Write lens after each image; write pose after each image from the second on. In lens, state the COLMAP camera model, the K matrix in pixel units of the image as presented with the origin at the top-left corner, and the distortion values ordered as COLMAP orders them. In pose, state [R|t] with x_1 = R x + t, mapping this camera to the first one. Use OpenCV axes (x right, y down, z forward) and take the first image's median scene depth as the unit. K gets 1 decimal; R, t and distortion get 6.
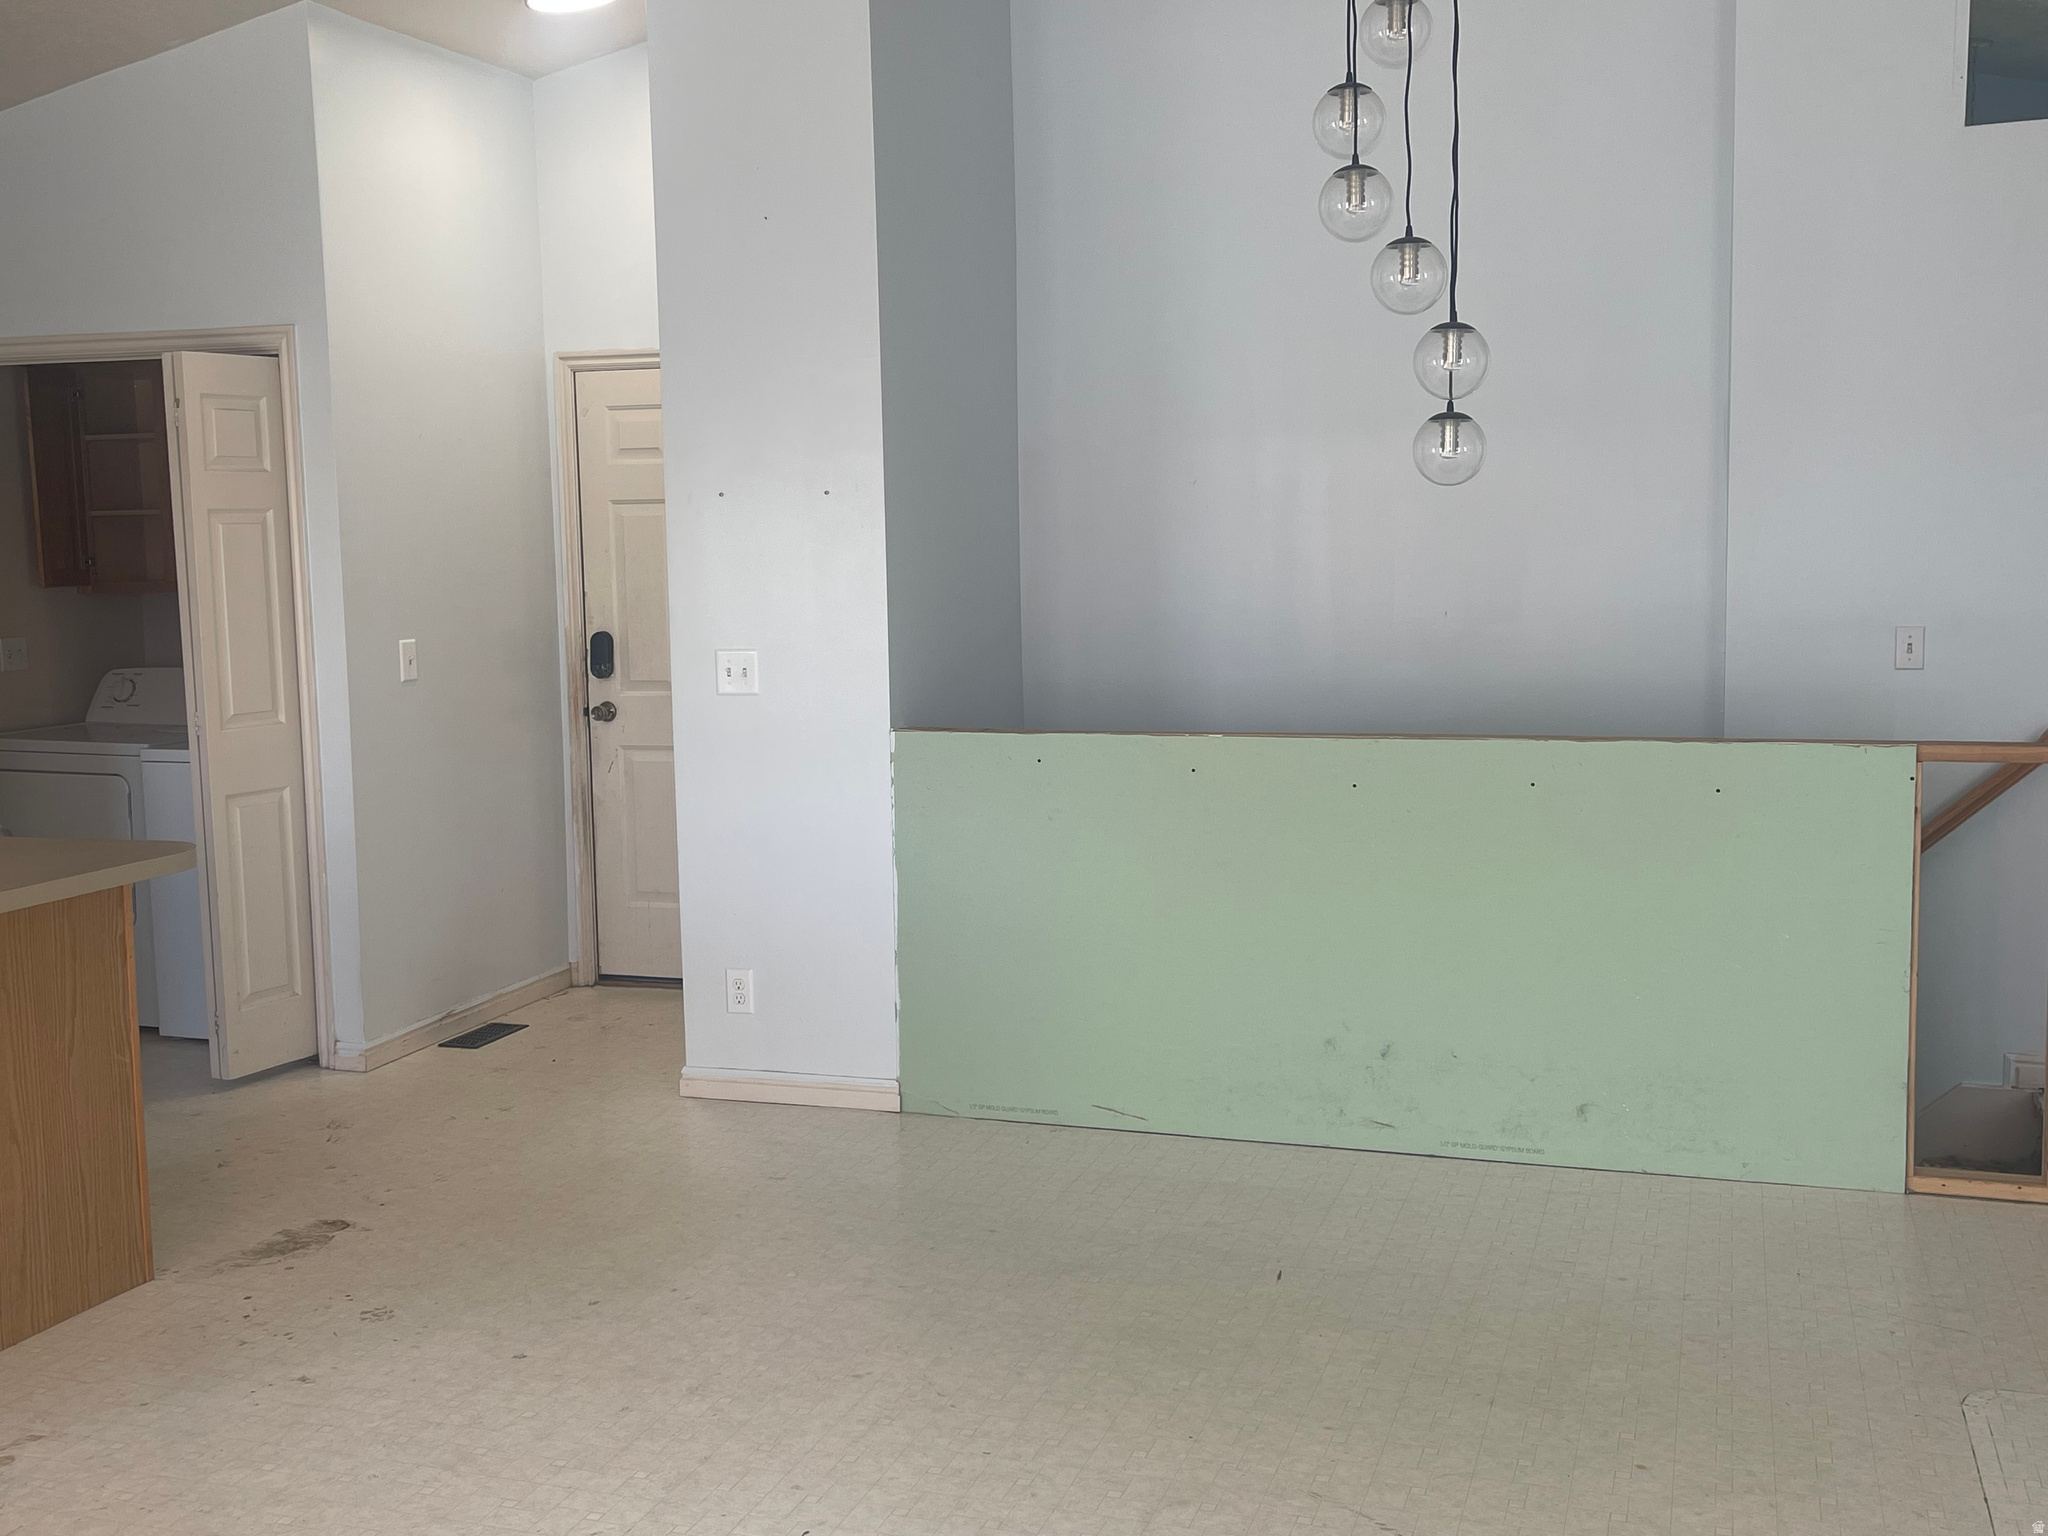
lens RADIAL K [[2080.3, 0, 1025.6], [0, 2080.3, 768.1], [0, 0, 1]] dist [-0.002429, 0.000000]
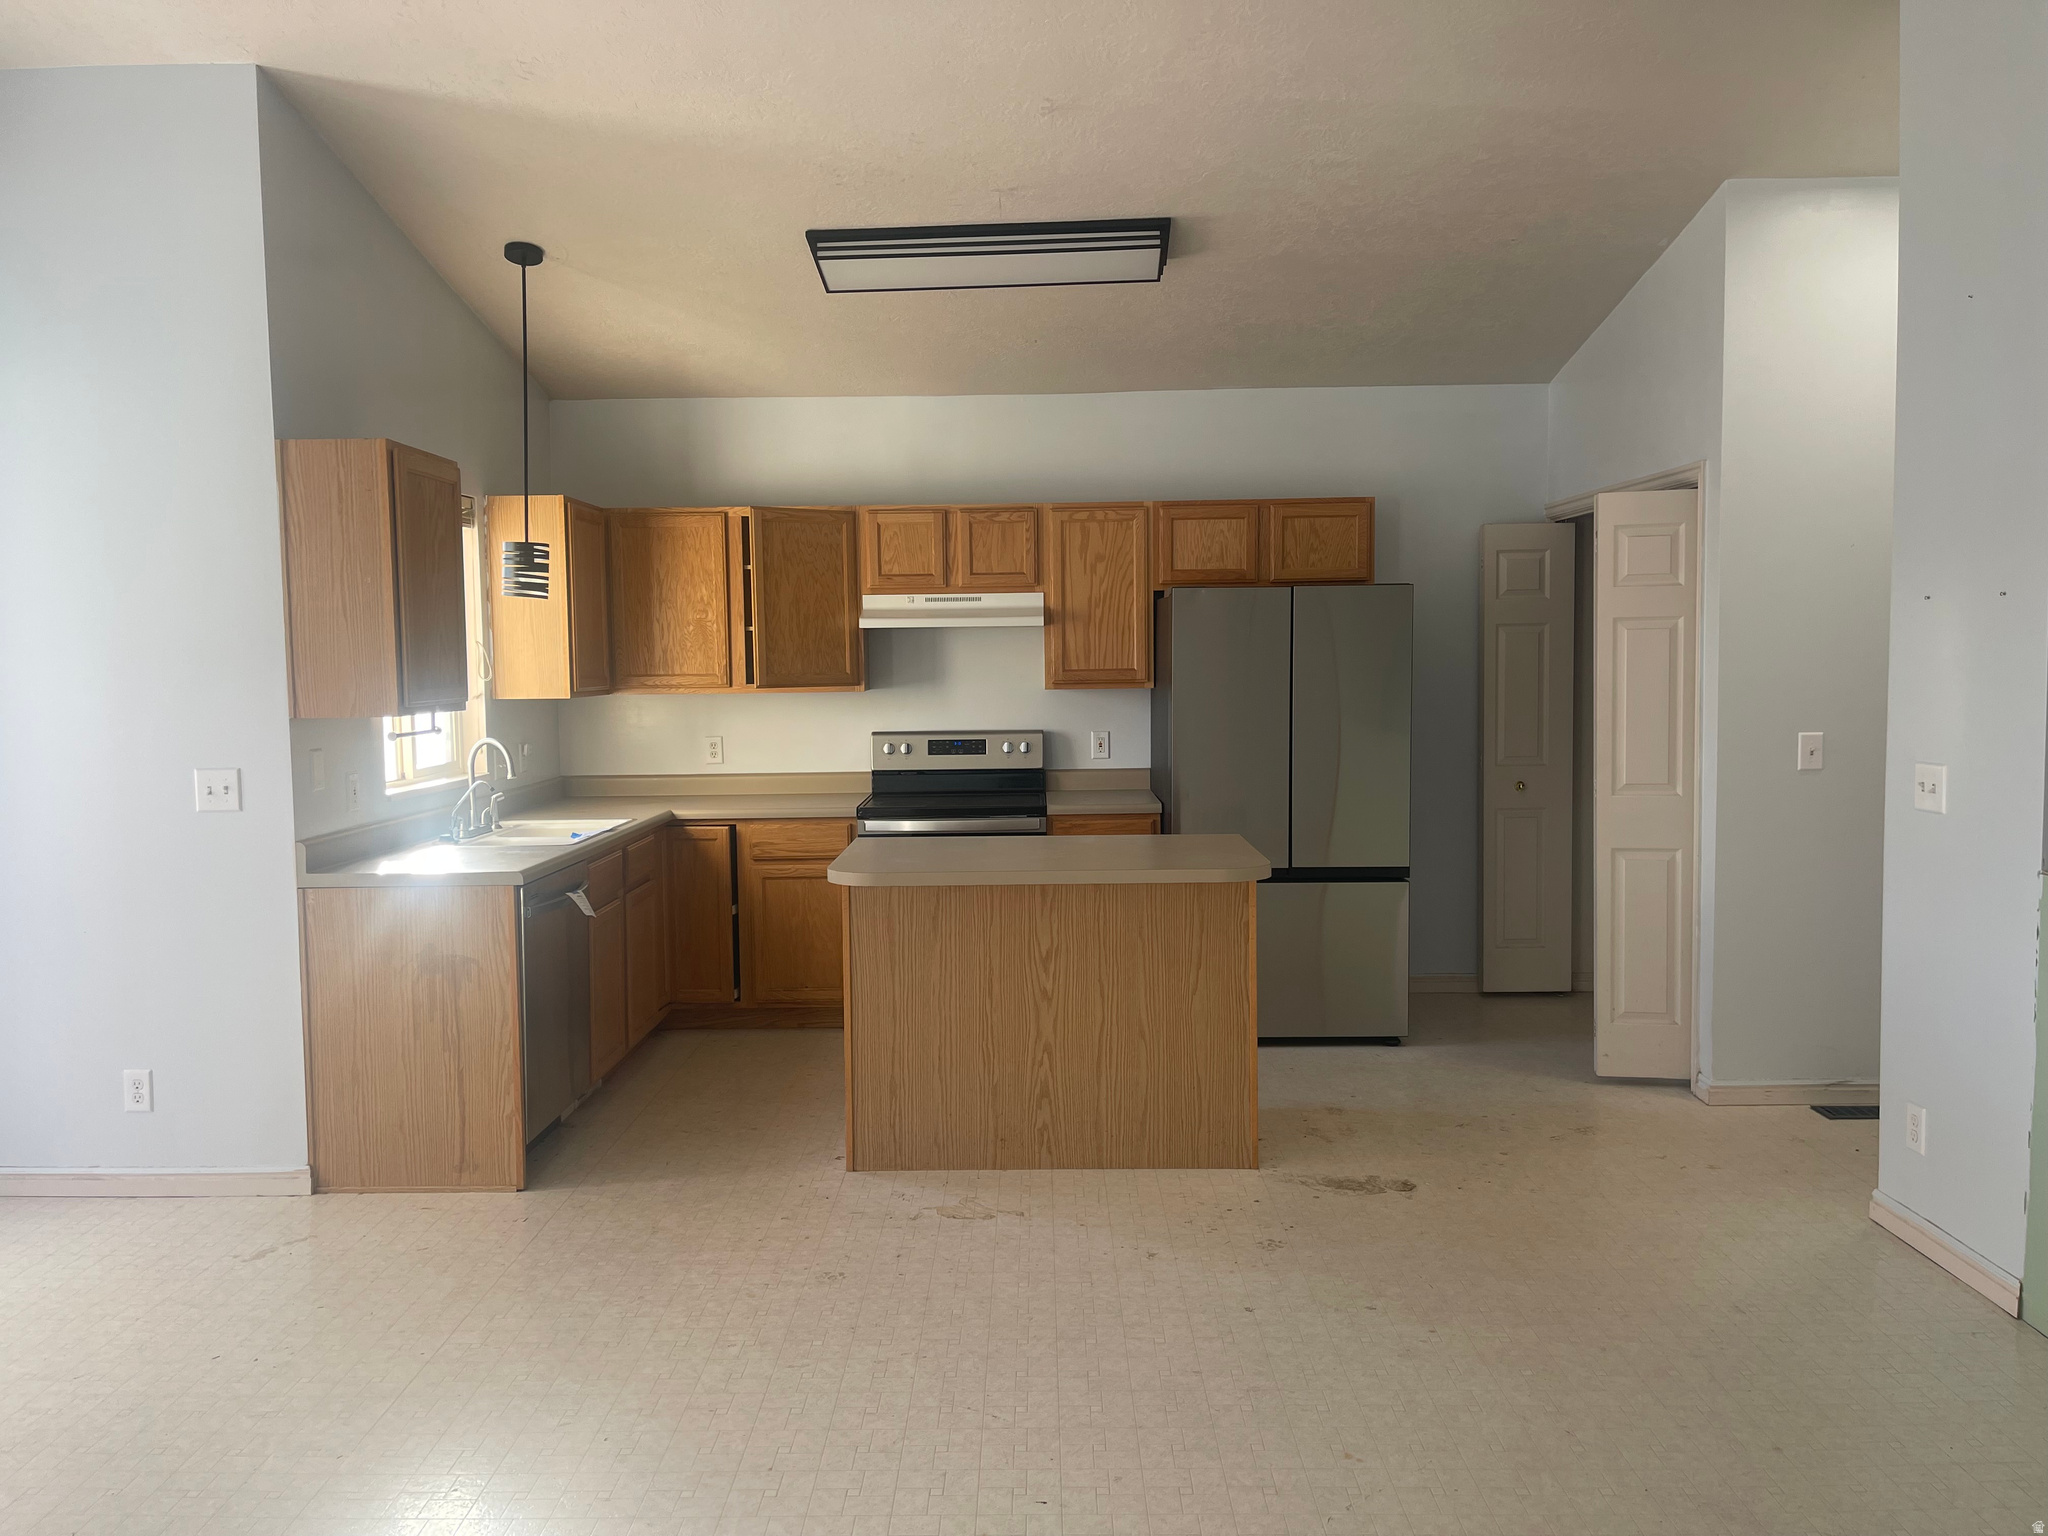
lens RADIAL K [[1536.6, 0, 1025.7], [0, 1536.6, 766.0], [0, 0, 1]] dist [0.051324, -0.003778]
pose [[0.303922, 0.081079, -0.949240, 0.401550], [-0.098341, 0.993719, 0.053391, -0.053193], [0.947608, 0.077123, 0.309987, 0.399751]]
